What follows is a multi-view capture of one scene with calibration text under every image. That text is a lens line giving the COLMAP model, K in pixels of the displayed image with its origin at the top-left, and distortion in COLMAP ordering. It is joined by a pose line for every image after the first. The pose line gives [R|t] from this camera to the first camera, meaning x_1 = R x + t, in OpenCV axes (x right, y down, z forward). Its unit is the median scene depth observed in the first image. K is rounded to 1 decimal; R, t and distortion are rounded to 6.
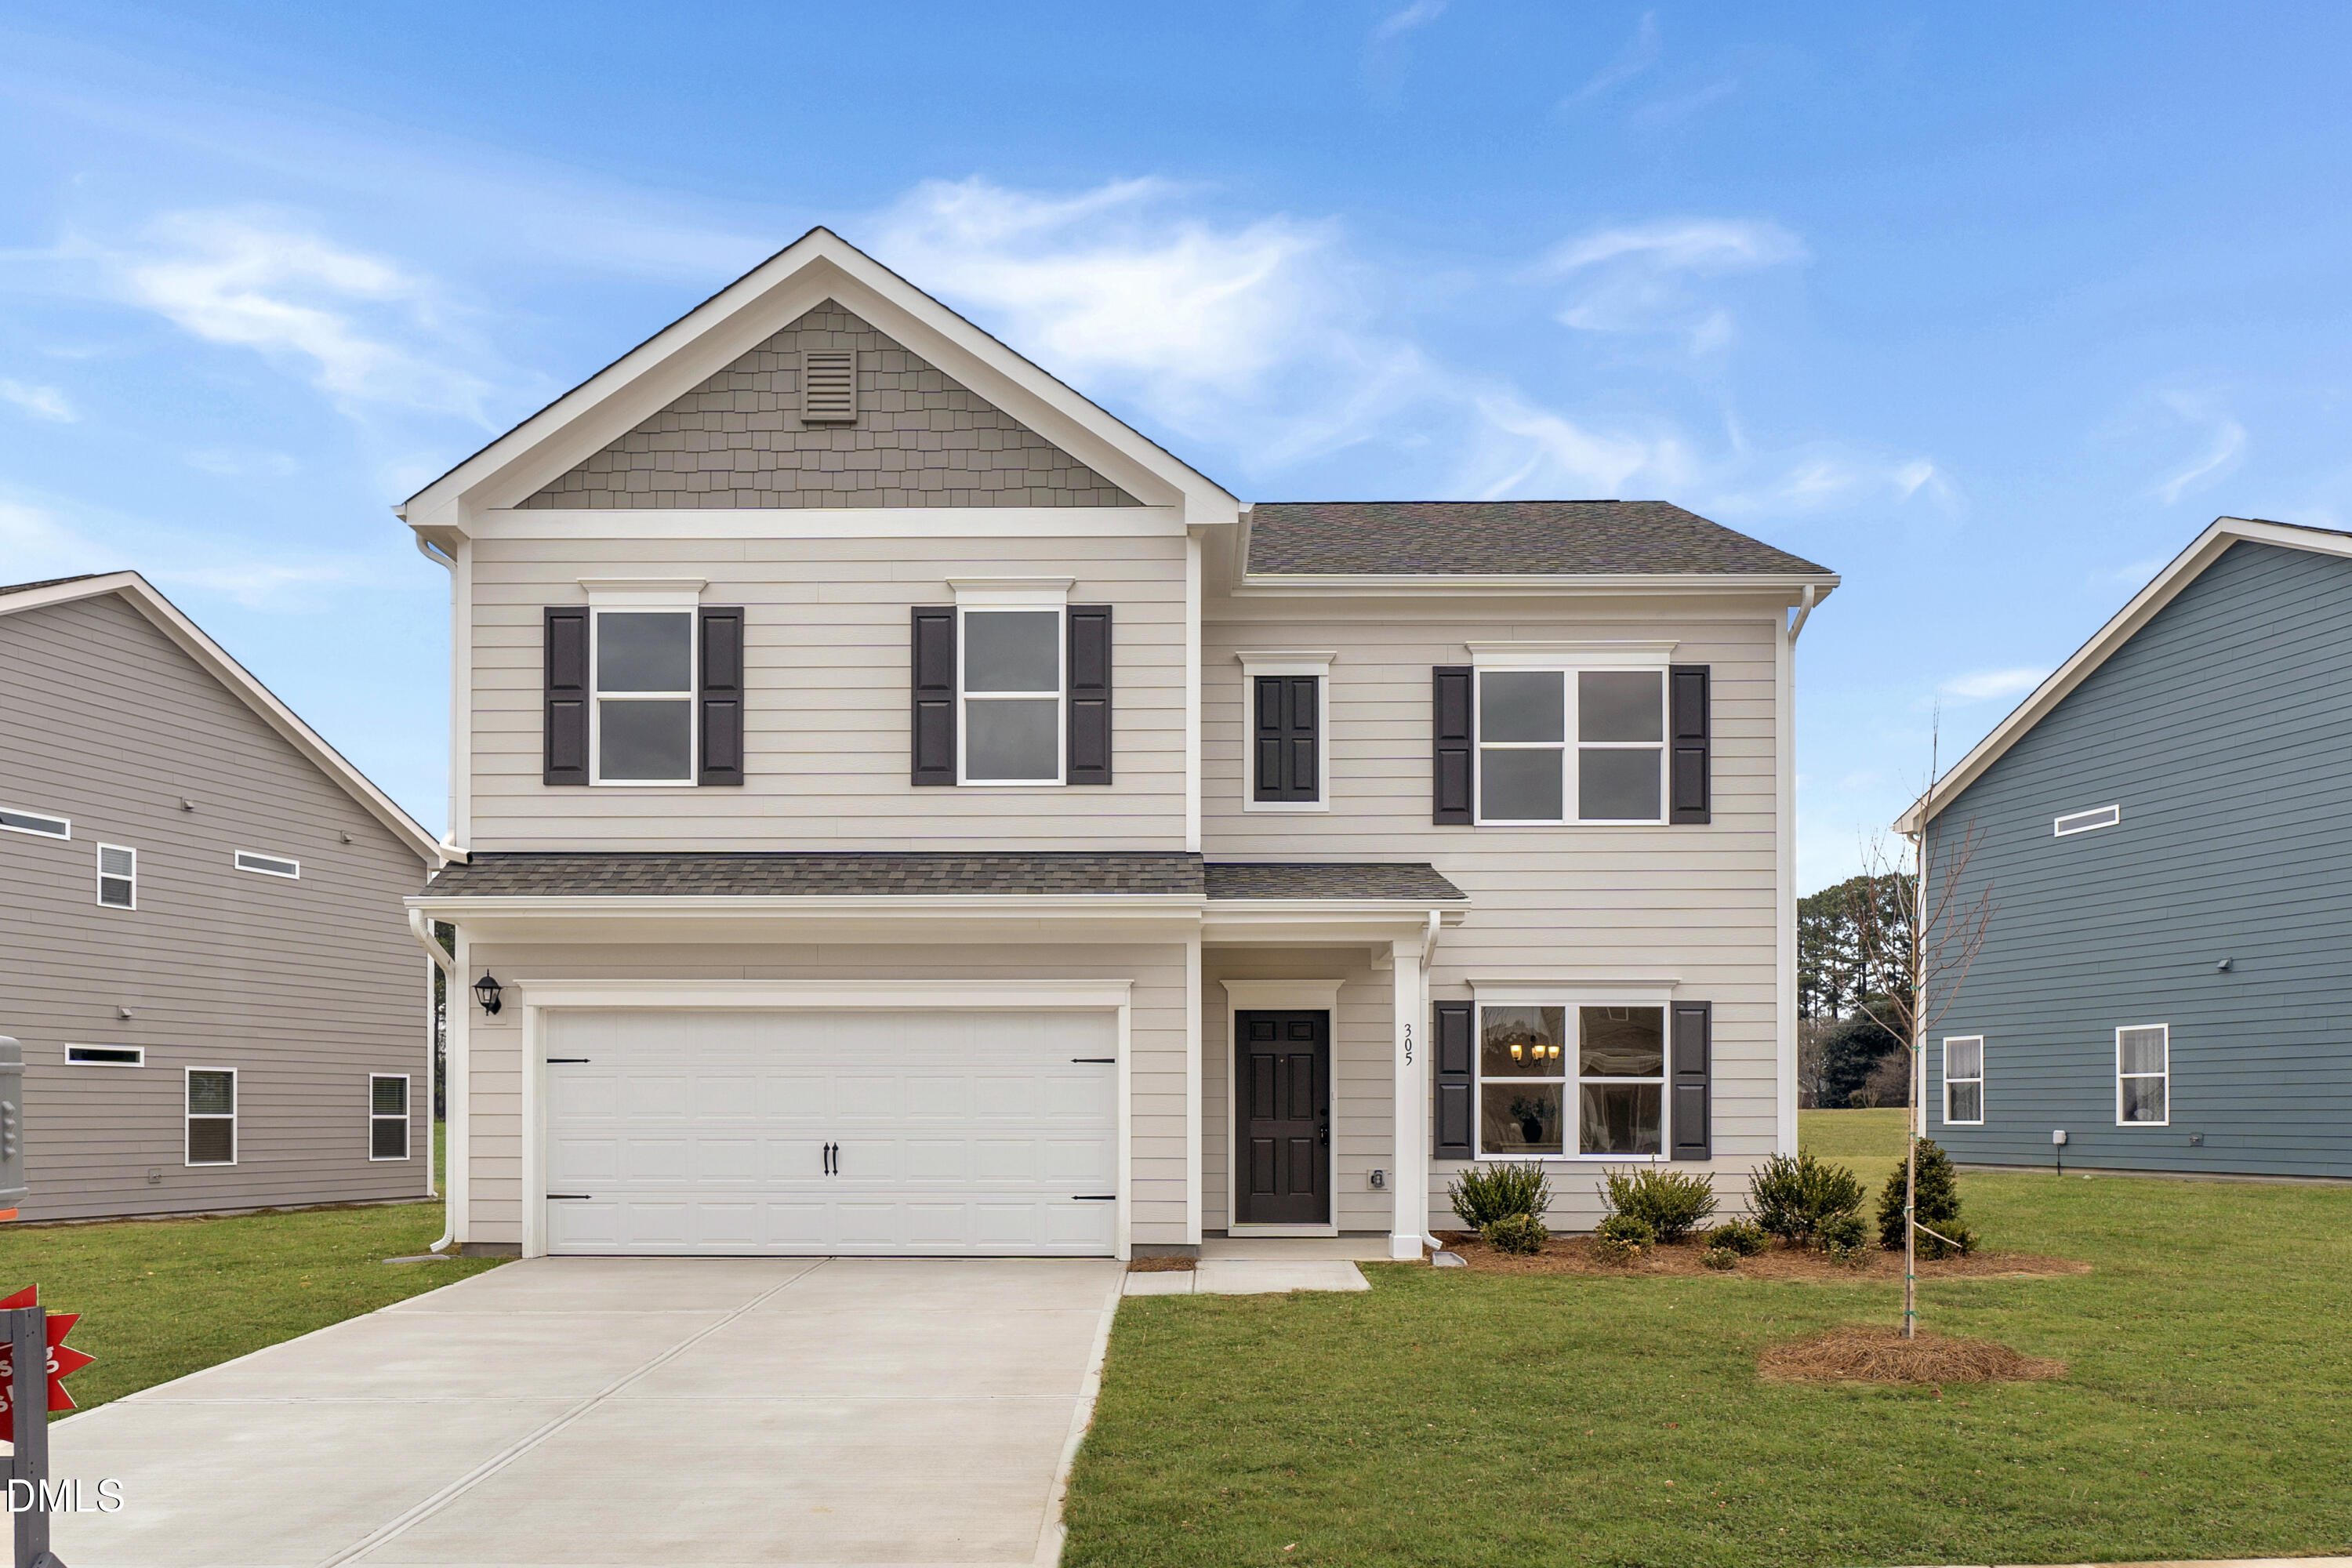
lens RADIAL K [[1475.2, 0, 1177.6], [0, 1475.2, 784.8], [0, 0, 1]] dist [0.003900, -0.001969]
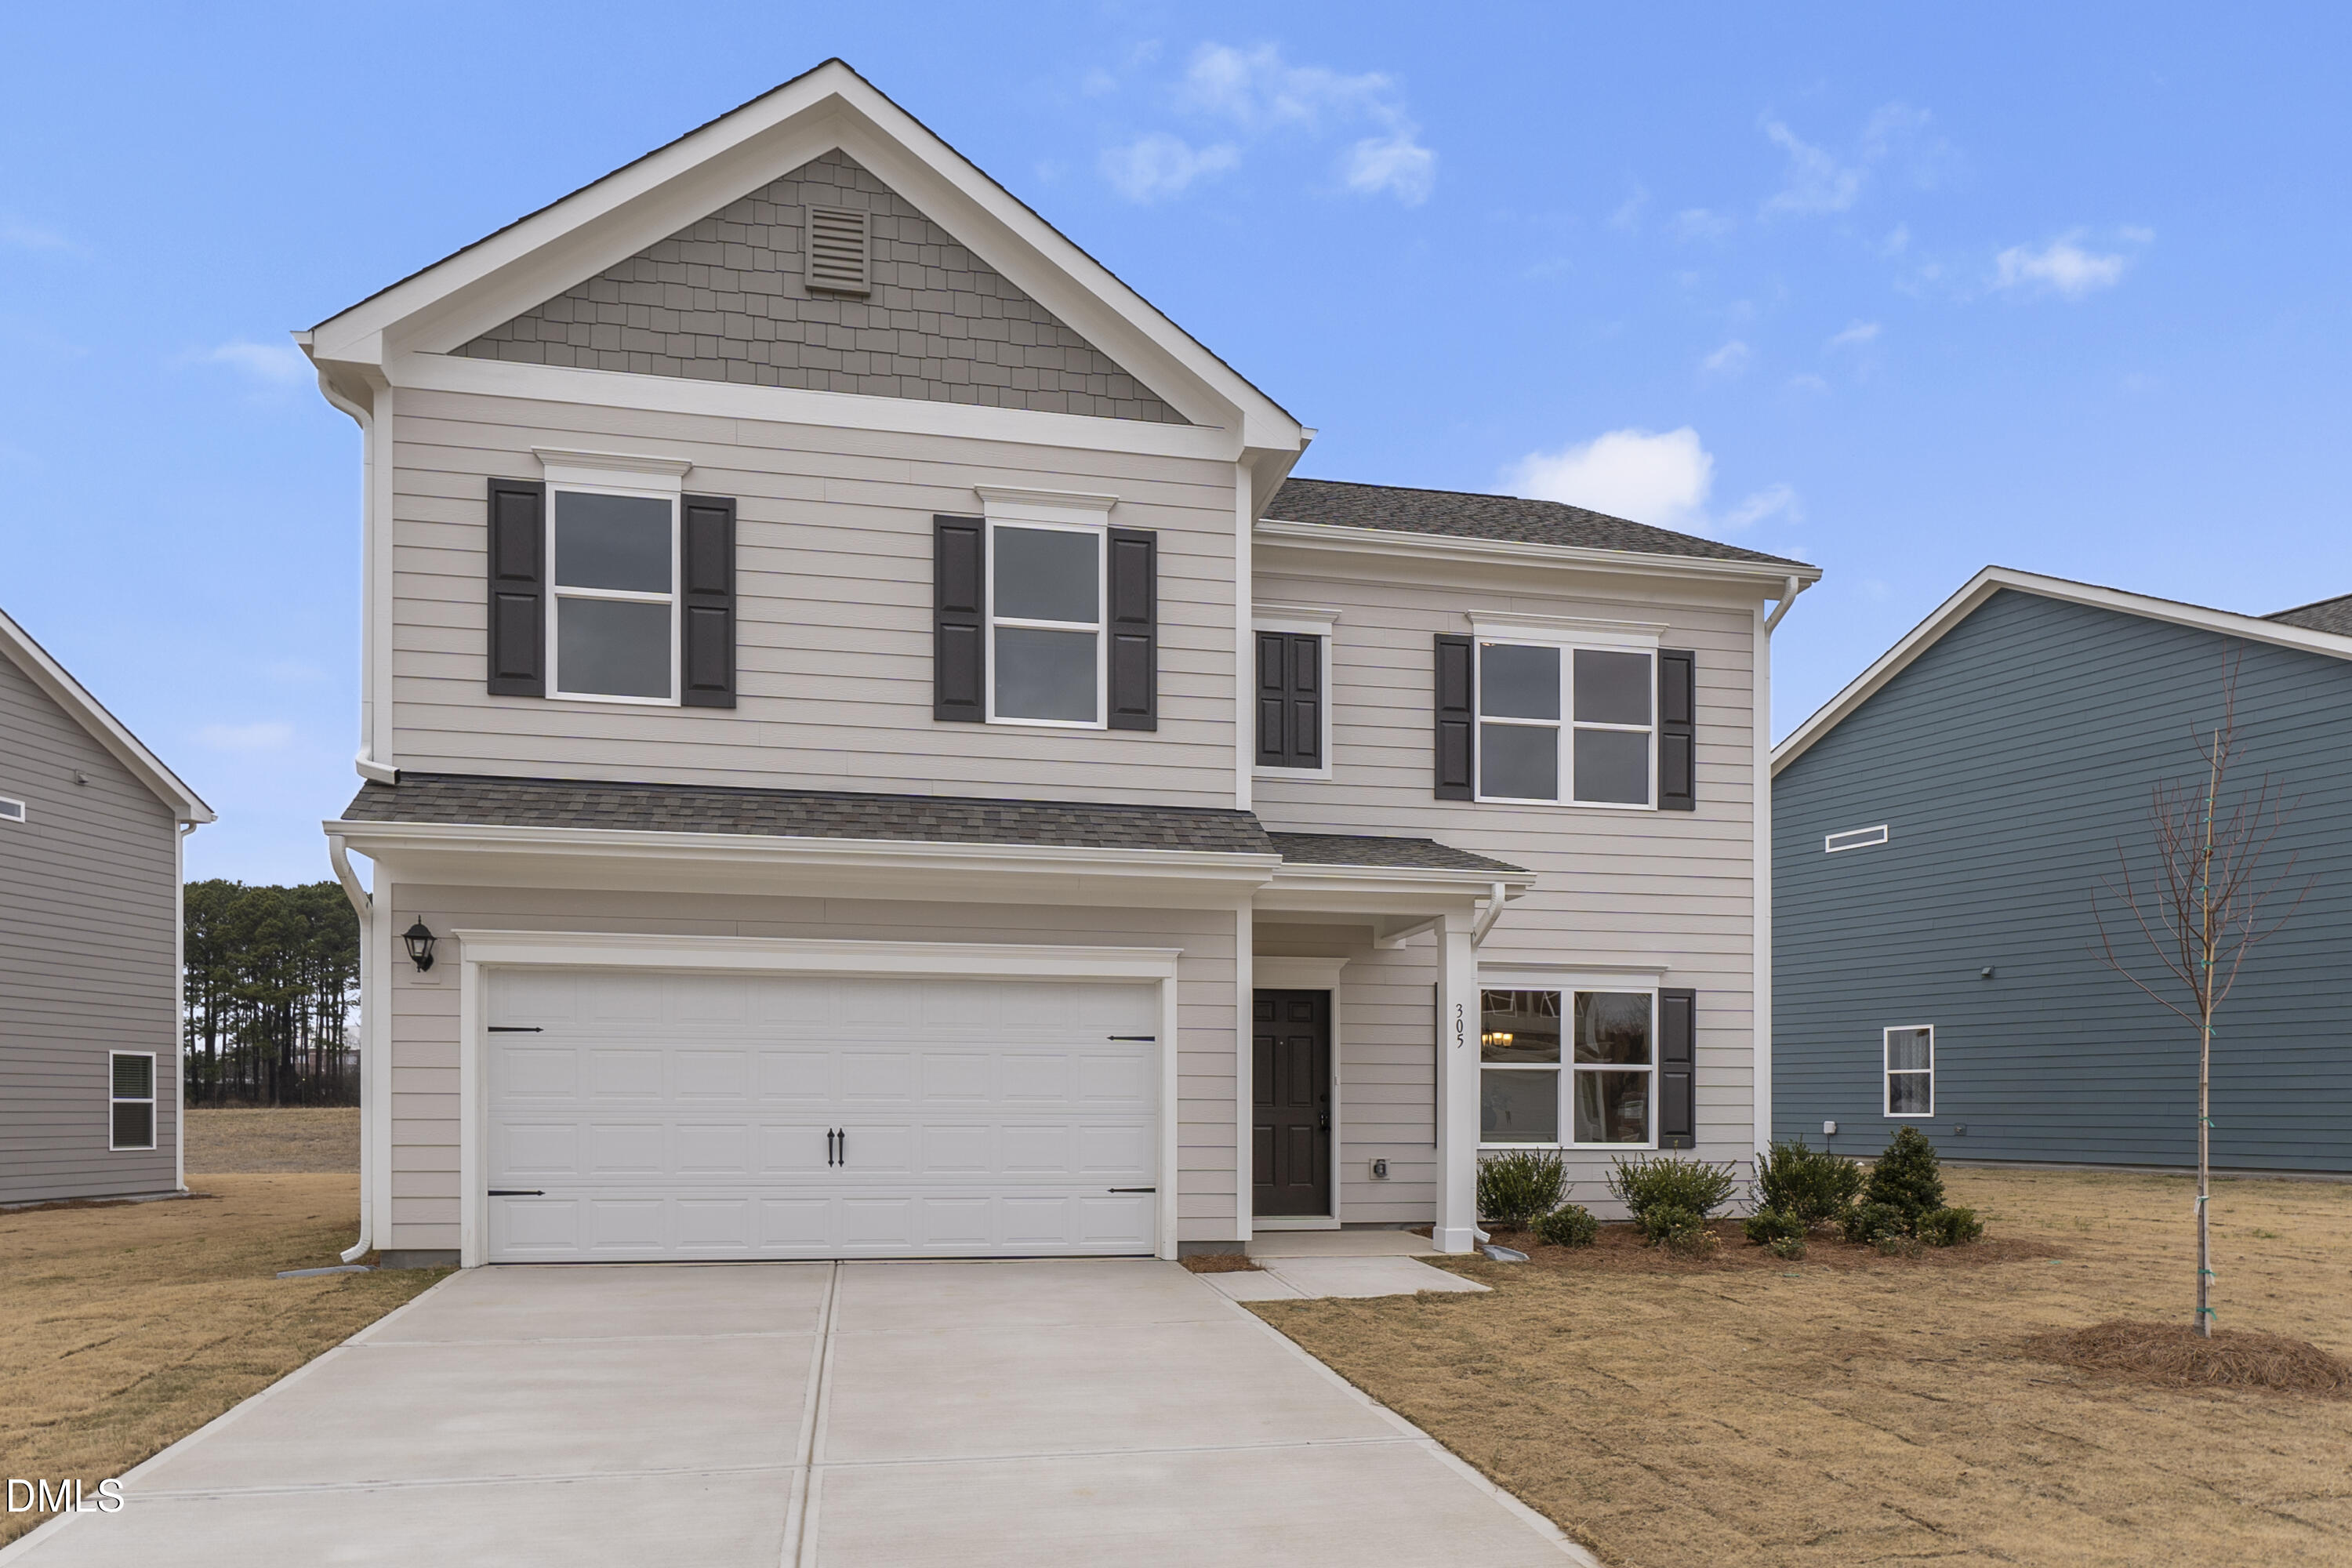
lens RADIAL K [[1441.0, 0, 1187.2], [0, 1441.0, 831.8], [0, 0, 1]] dist [-0.000683, 0.001990]
pose [[0.983262, 0.038460, 0.178094, -0.175762], [-0.044119, 0.998636, 0.027926, 0.034605], [-0.176777, -0.035316, 0.983617, 0.133888]]
